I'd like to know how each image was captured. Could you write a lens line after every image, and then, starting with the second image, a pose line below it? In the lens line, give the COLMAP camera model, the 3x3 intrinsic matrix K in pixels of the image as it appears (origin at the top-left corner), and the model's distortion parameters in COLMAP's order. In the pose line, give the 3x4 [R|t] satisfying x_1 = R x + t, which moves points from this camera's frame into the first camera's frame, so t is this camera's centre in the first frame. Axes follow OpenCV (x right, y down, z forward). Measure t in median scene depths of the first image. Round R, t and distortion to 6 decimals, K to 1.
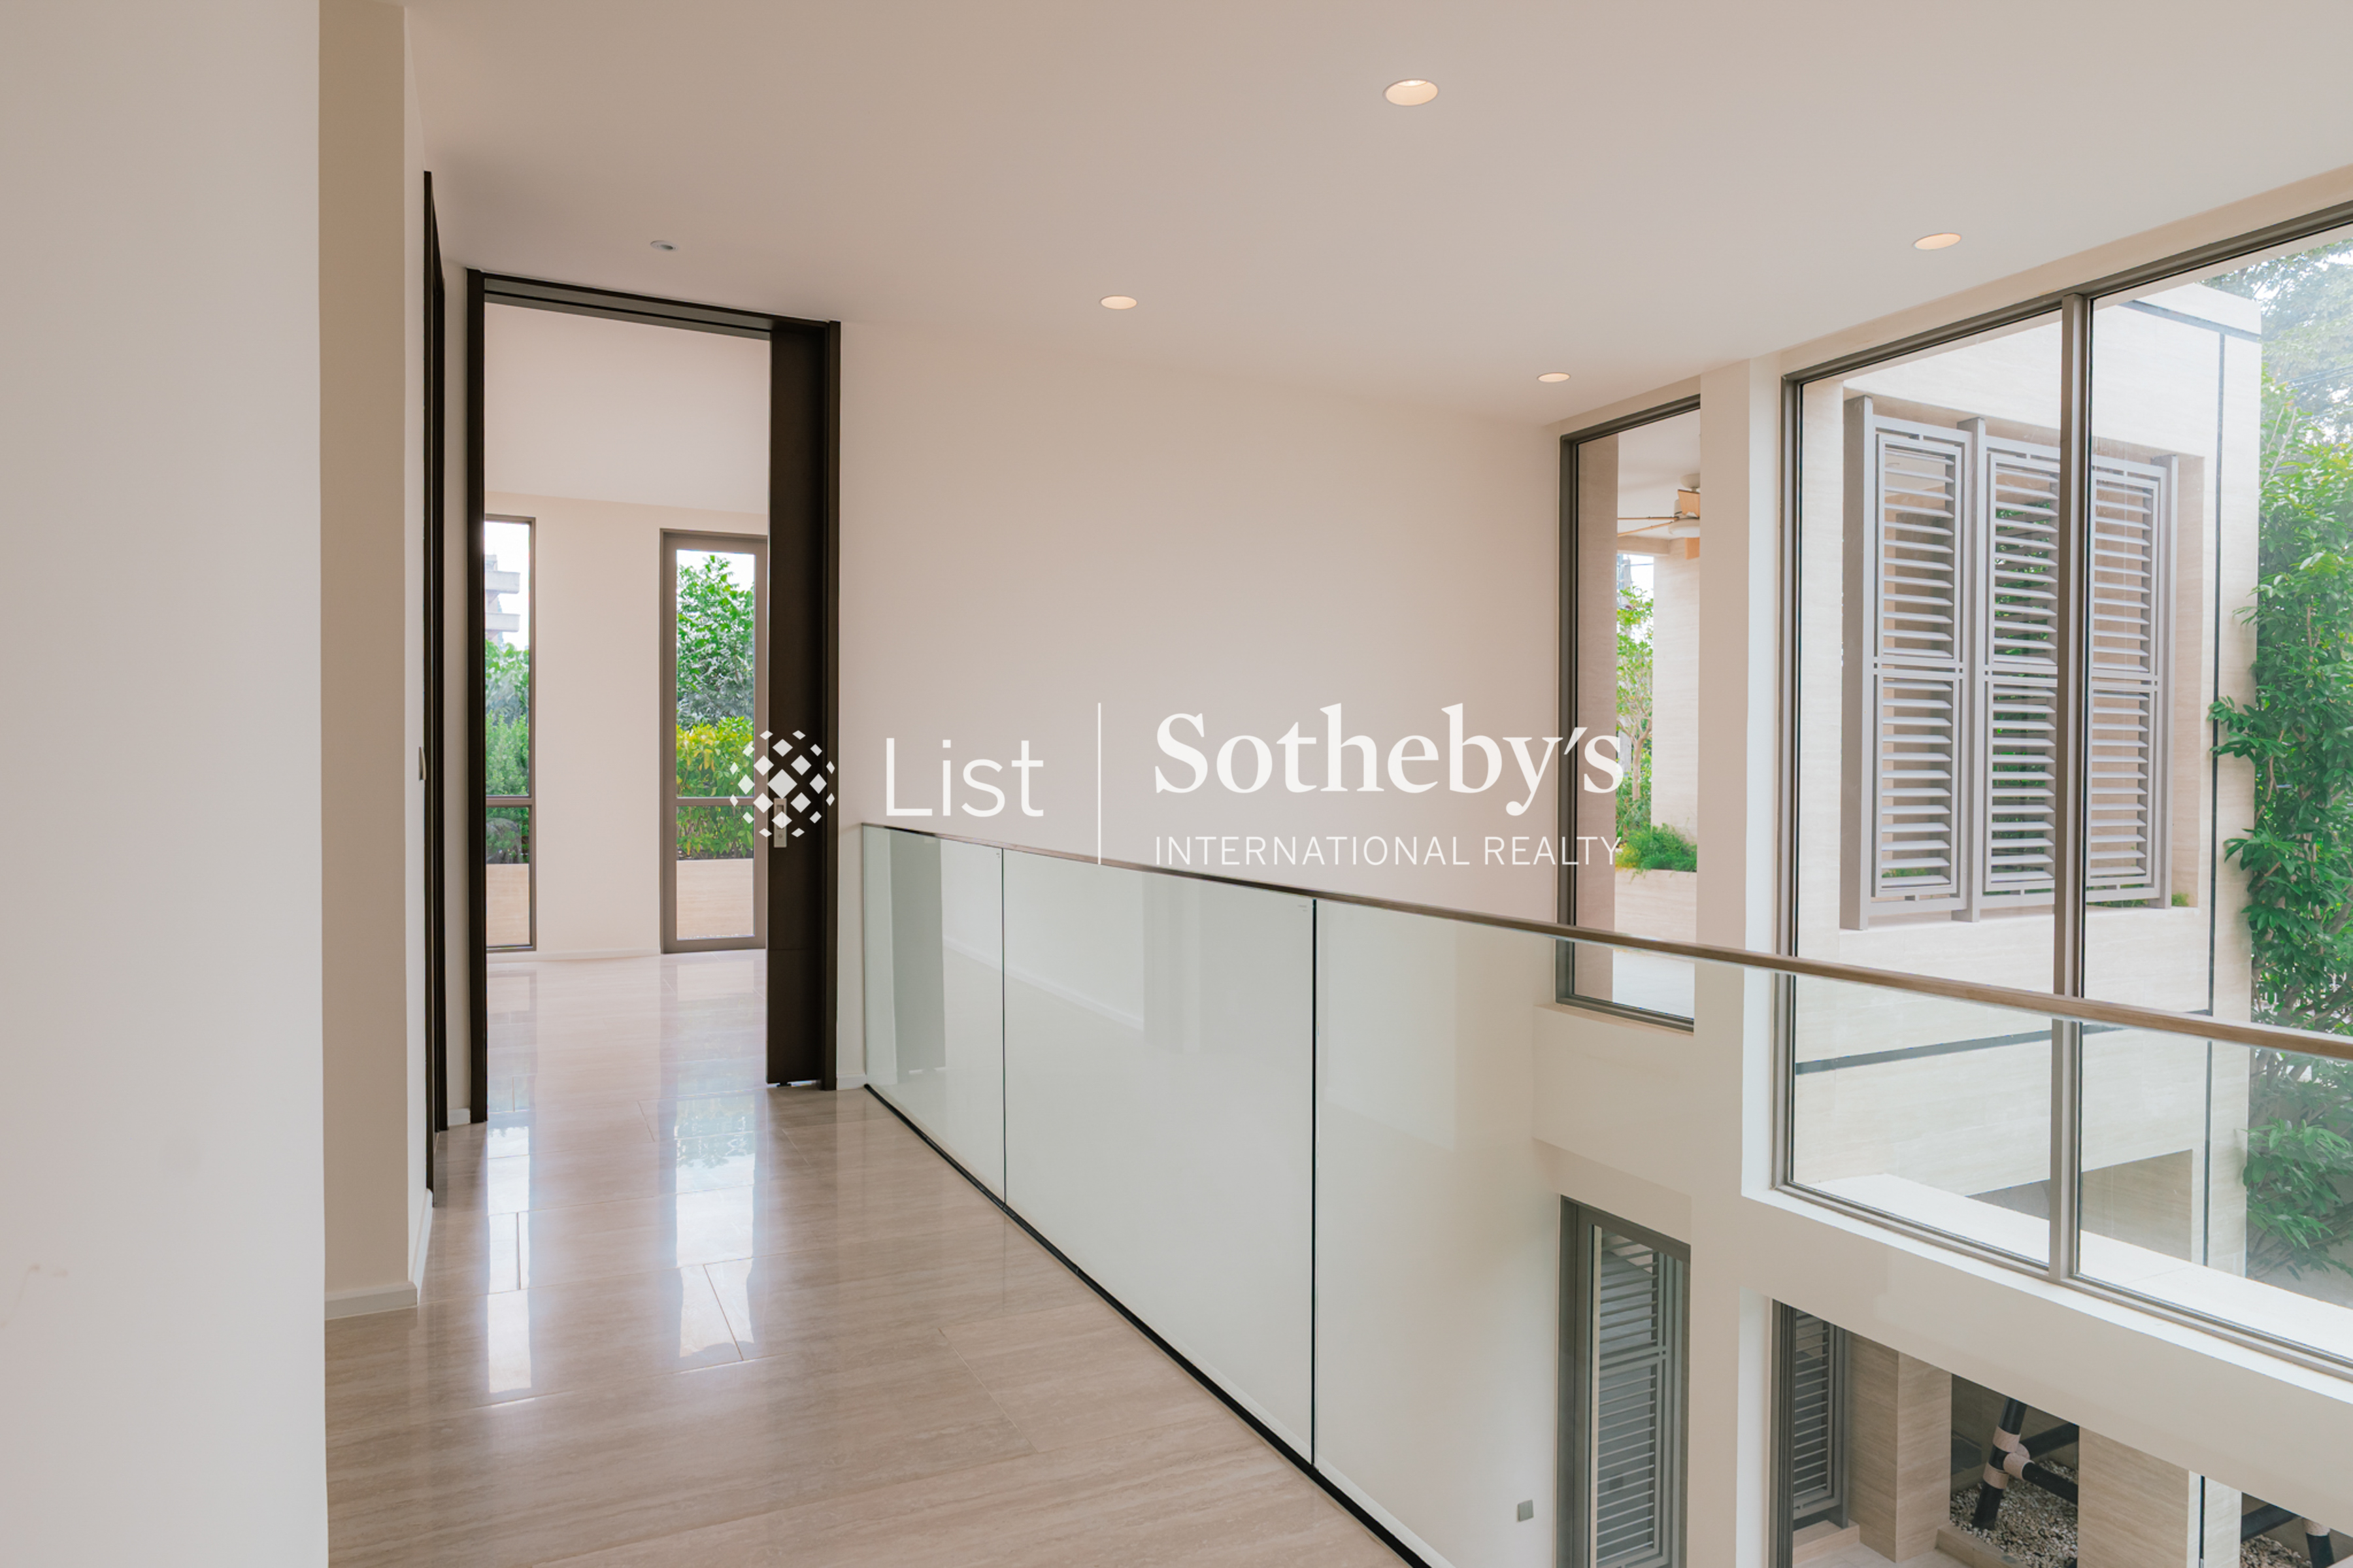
lens RADIAL K [[1377.6, 0, 1173.6], [0, 1377.6, 787.8], [0, 0, 1]] dist [-0.038032, 0.025729]
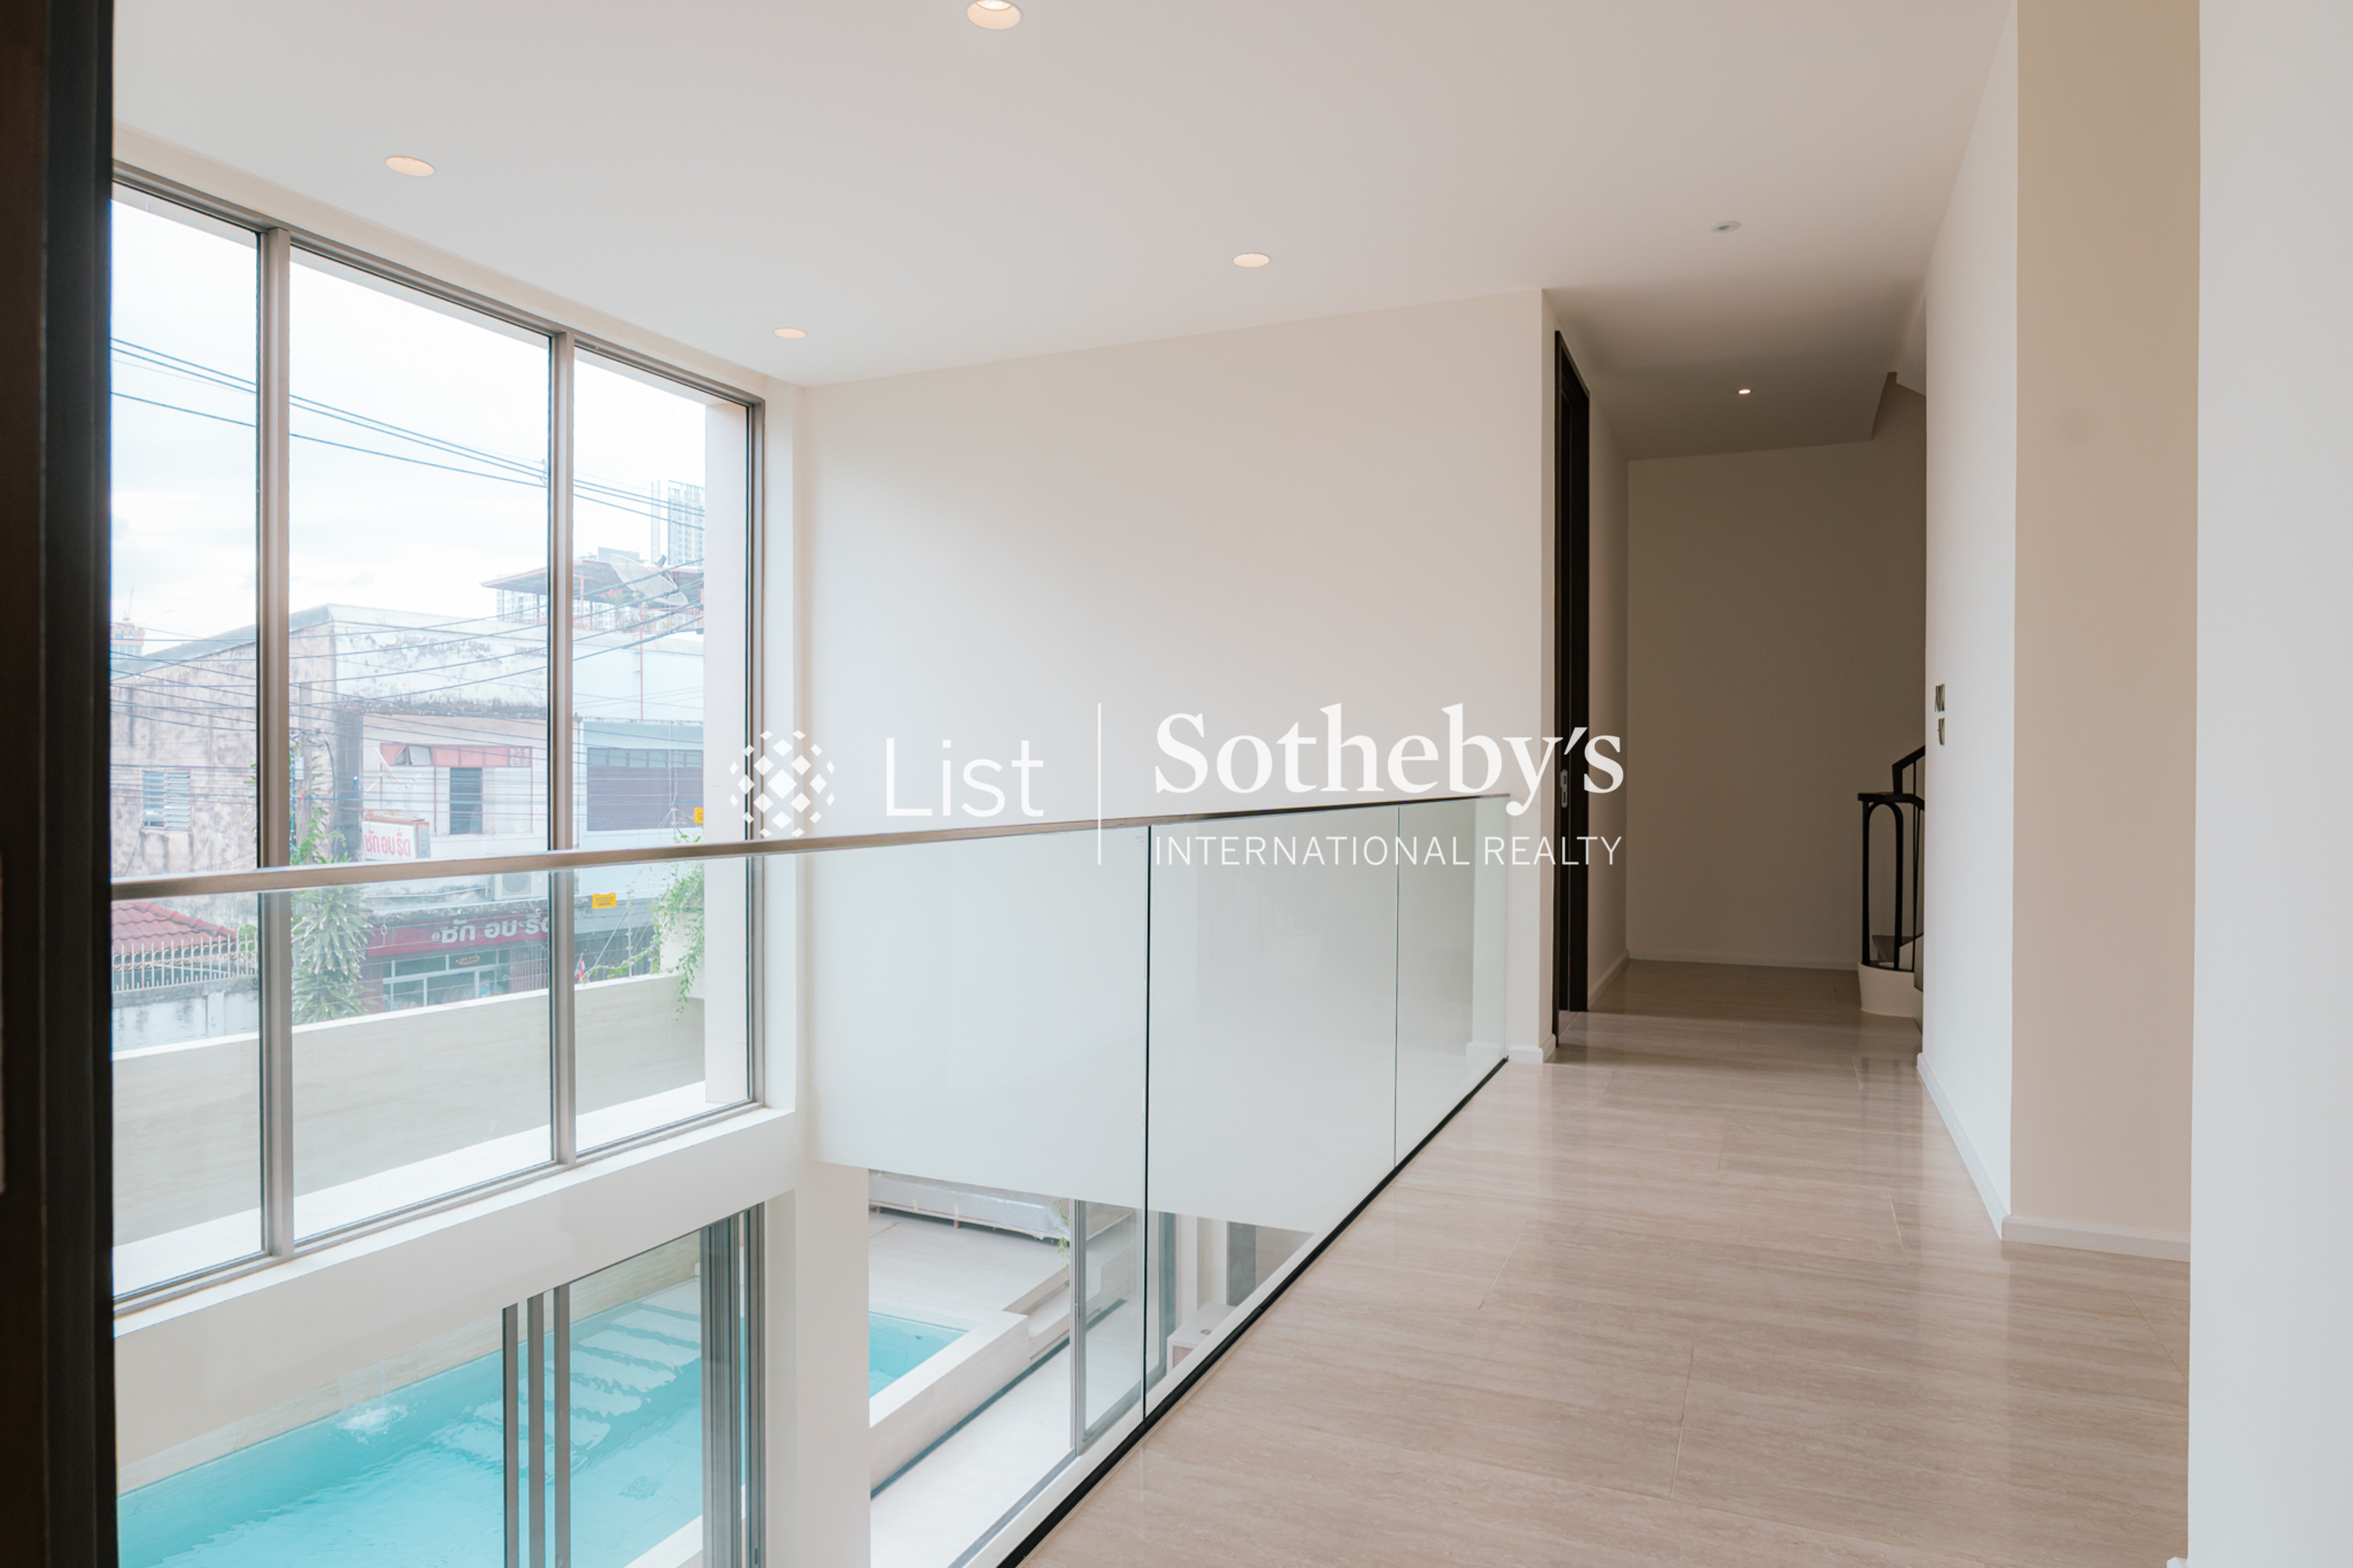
lens RADIAL K [[1377.6, 0, 1173.6], [0, 1377.6, 787.8], [0, 0, 1]] dist [-0.038032, 0.025729]
pose [[-0.649454, -0.006893, 0.760369, -0.697866], [-0.001141, 0.999967, 0.008090, 0.033005], [-0.760400, 0.004386, -0.649440, 1.658832]]
